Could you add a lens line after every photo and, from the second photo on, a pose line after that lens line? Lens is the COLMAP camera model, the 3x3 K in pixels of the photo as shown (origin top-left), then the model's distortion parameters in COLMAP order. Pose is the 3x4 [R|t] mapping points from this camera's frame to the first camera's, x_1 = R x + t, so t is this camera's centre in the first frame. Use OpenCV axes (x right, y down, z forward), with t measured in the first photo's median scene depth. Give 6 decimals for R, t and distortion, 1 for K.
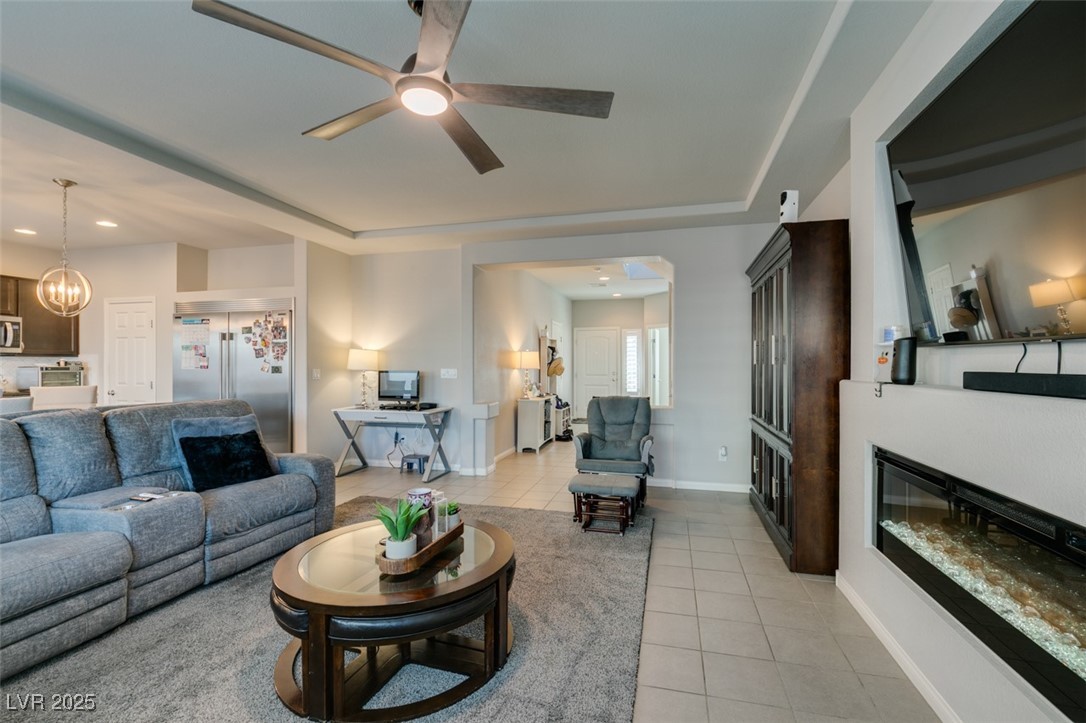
lens RADIAL K [[486.1, 0, 543.1], [0, 486.1, 362.9], [0, 0, 1]] dist [0.005080, -0.001841]
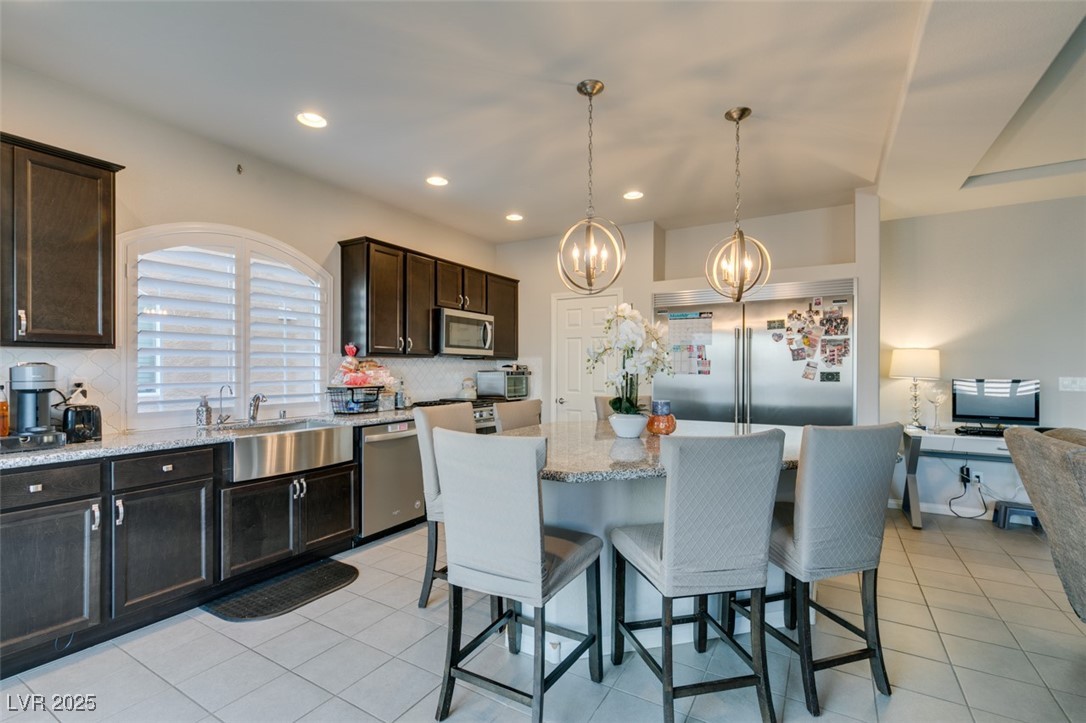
lens RADIAL K [[486.1, 0, 542.1], [0, 486.1, 367.4], [0, 0, 1]] dist [0.005080, -0.001841]
pose [[0.960807, 0.003710, -0.277192, -0.742860], [-0.003630, 0.999993, 0.000802, 0.000526], [0.277193, 0.000236, 0.960814, 0.164552]]
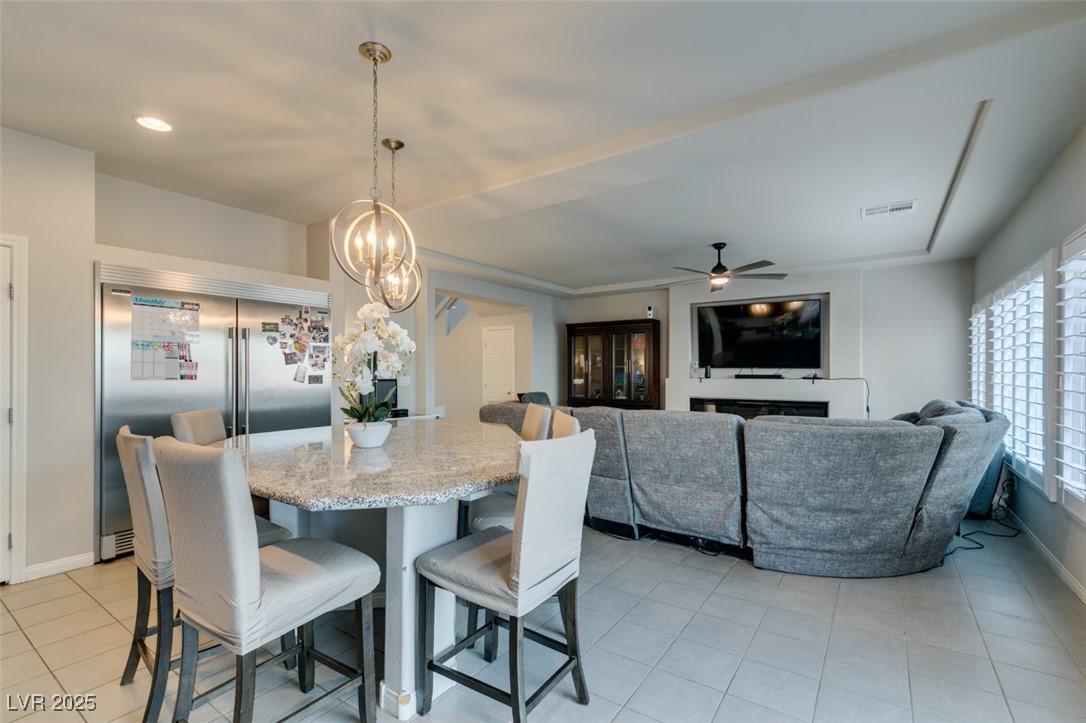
lens RADIAL K [[486.1, 0, 539.2], [0, 486.1, 369.5], [0, 0, 1]] dist [0.005080, -0.001841]
pose [[0.352242, 0.005787, 0.935891, -1.152641], [-0.002322, 0.999983, -0.005309, 0.000521], [-0.935906, -0.000303, 0.352250, 0.348737]]
